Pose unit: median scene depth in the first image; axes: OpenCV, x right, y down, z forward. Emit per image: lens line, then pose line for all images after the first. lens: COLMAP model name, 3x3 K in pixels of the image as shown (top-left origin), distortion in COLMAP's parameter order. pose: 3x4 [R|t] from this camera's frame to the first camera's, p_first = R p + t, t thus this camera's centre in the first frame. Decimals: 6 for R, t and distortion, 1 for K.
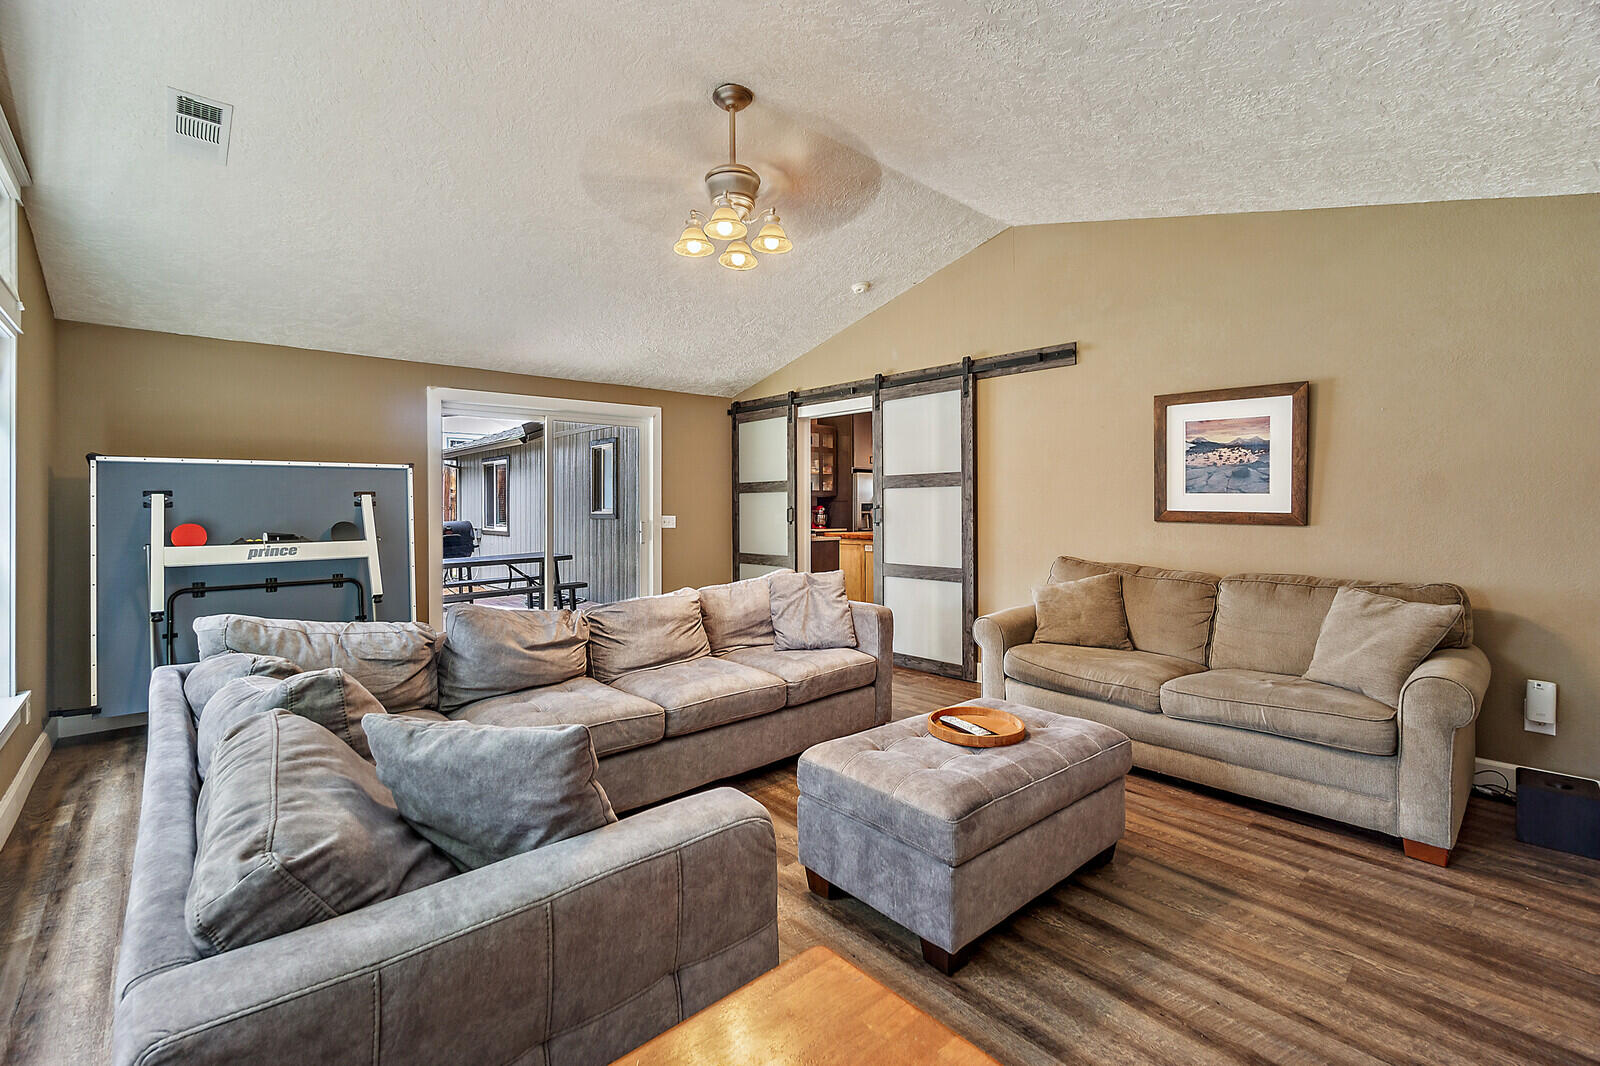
lens RADIAL K [[697.9, 0, 794.8], [0, 697.9, 500.1], [0, 0, 1]] dist [0.000656, 0.000290]
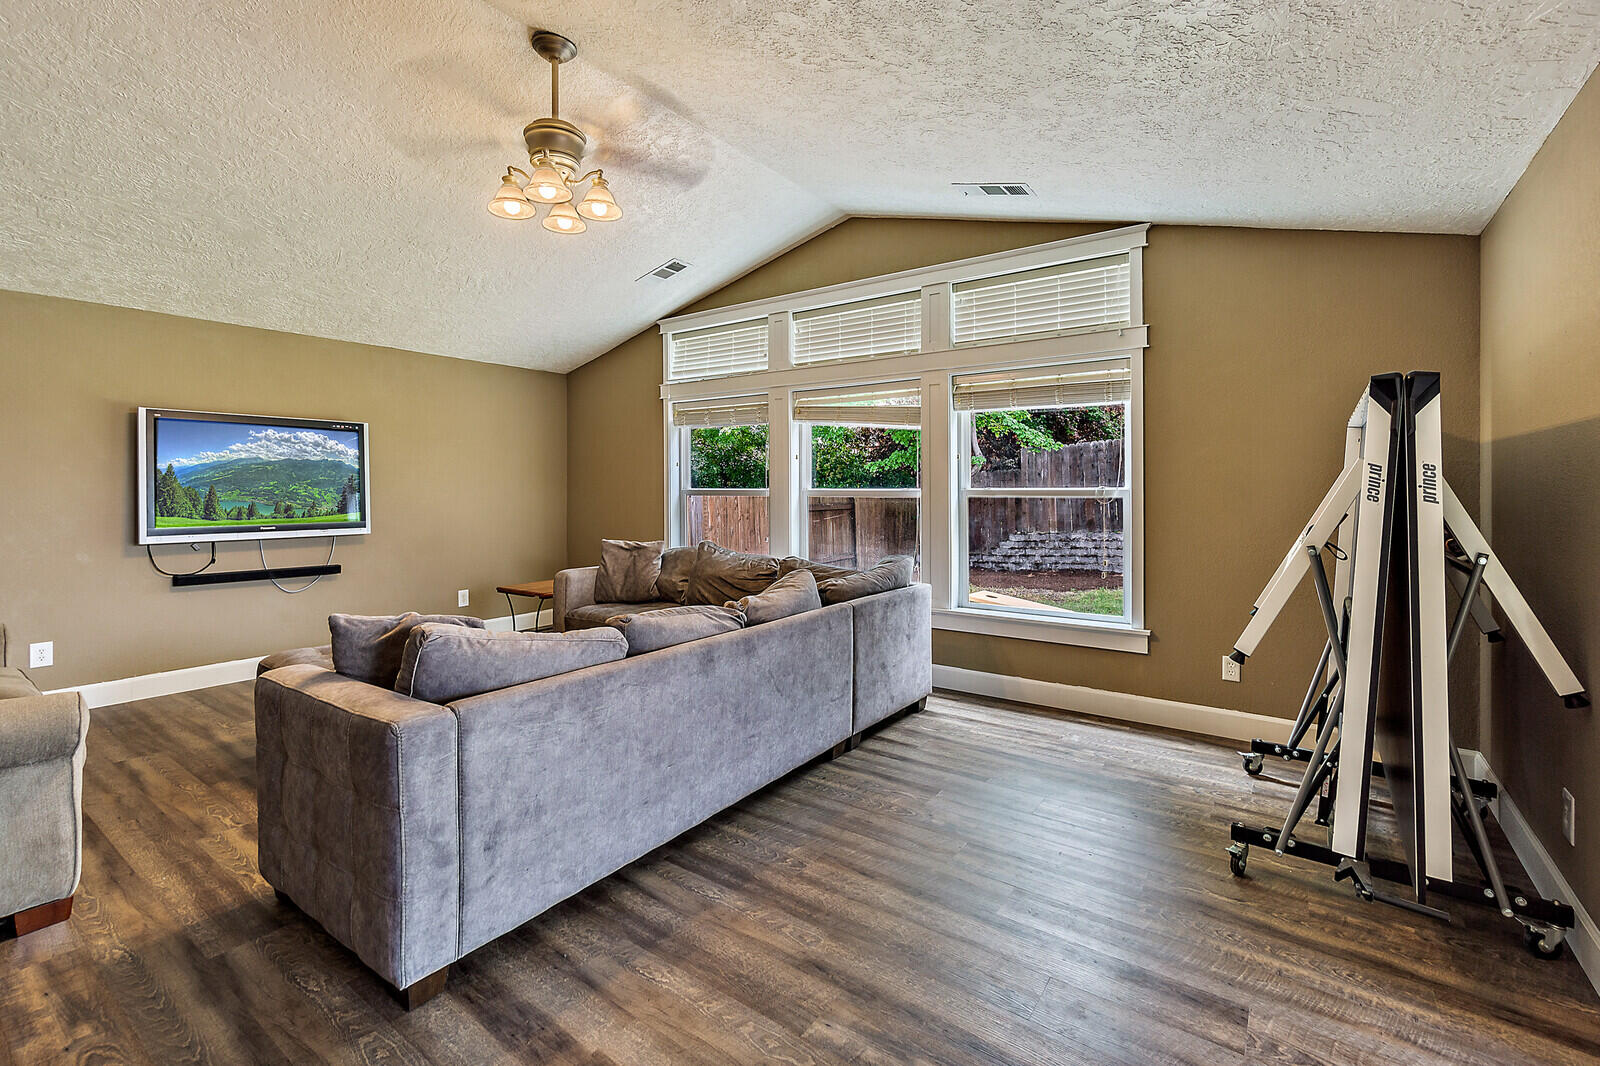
lens RADIAL K [[700.9, 0, 785.3], [0, 700.9, 491.9], [0, 0, 1]] dist [-0.003427, 0.000441]
pose [[-0.979074, 0.004512, -0.203454, -0.177363], [0.006907, 0.999915, -0.011066, 0.028232], [0.203386, -0.012240, -0.979022, 1.806795]]
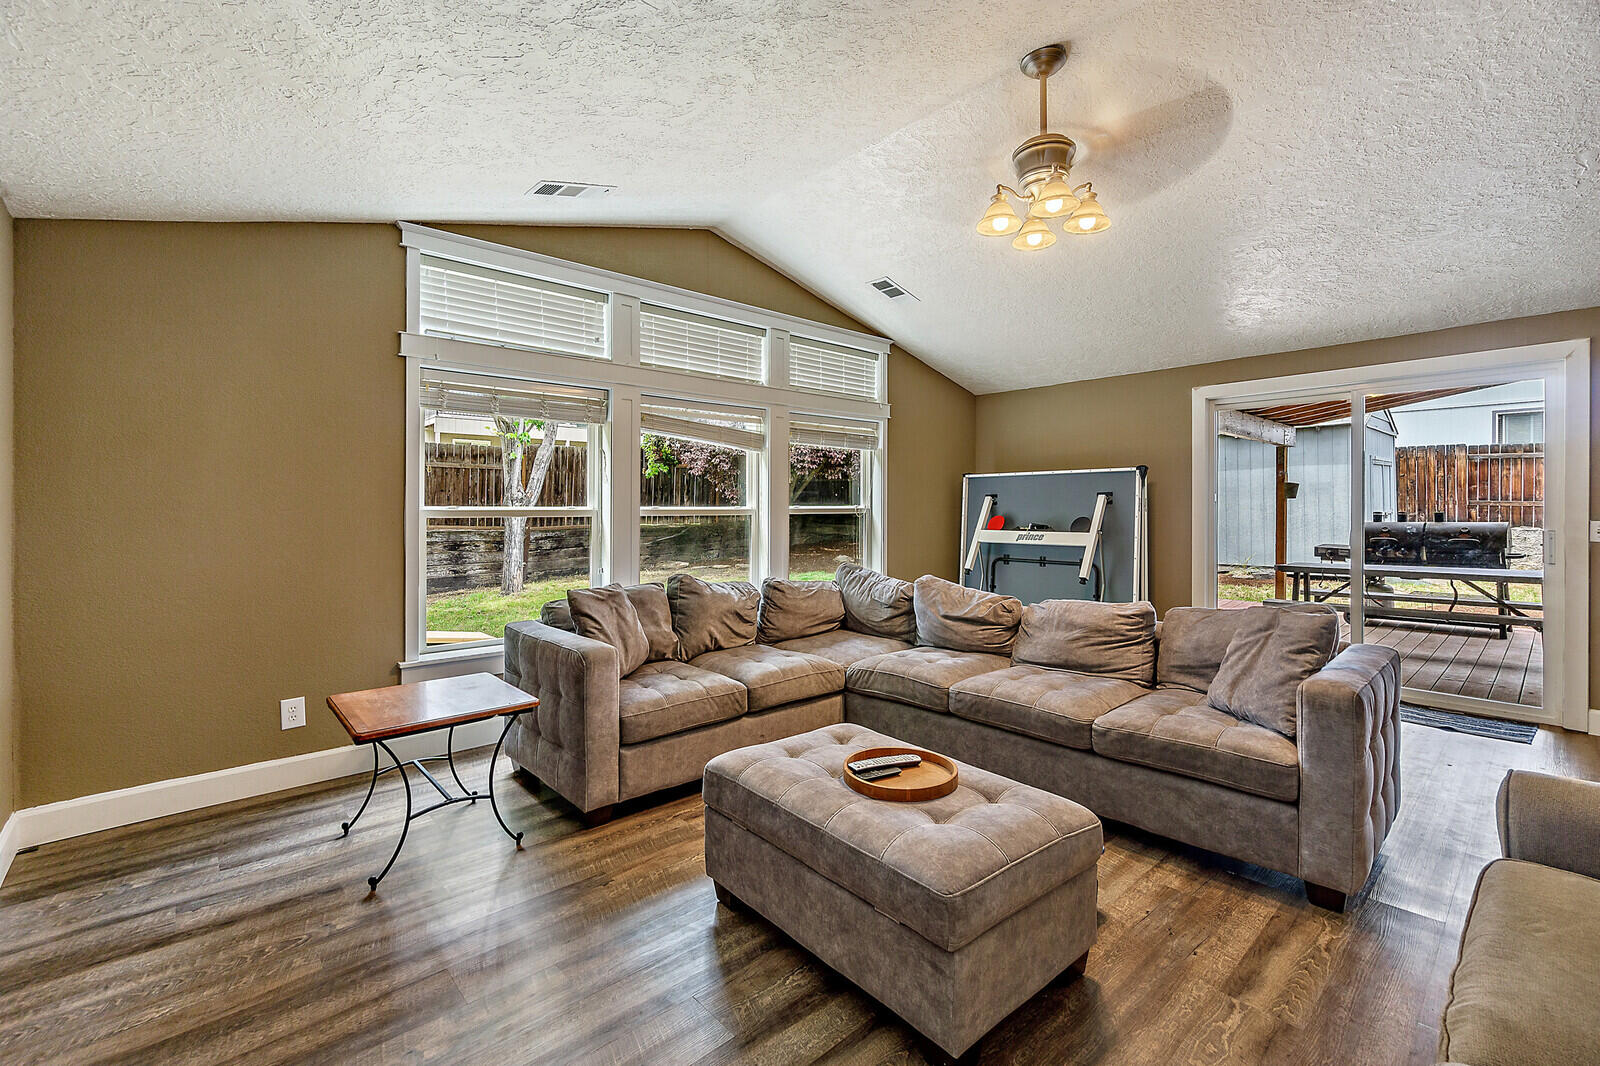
lens RADIAL K [[700.9, 0, 785.3], [0, 700.9, 491.9], [0, 0, 1]] dist [-0.003427, 0.000441]
pose [[-0.012467, -0.014234, -0.999821, 0.779883], [0.011823, 0.999827, -0.014382, -0.002745], [0.999852, -0.012000, -0.012296, 0.616276]]
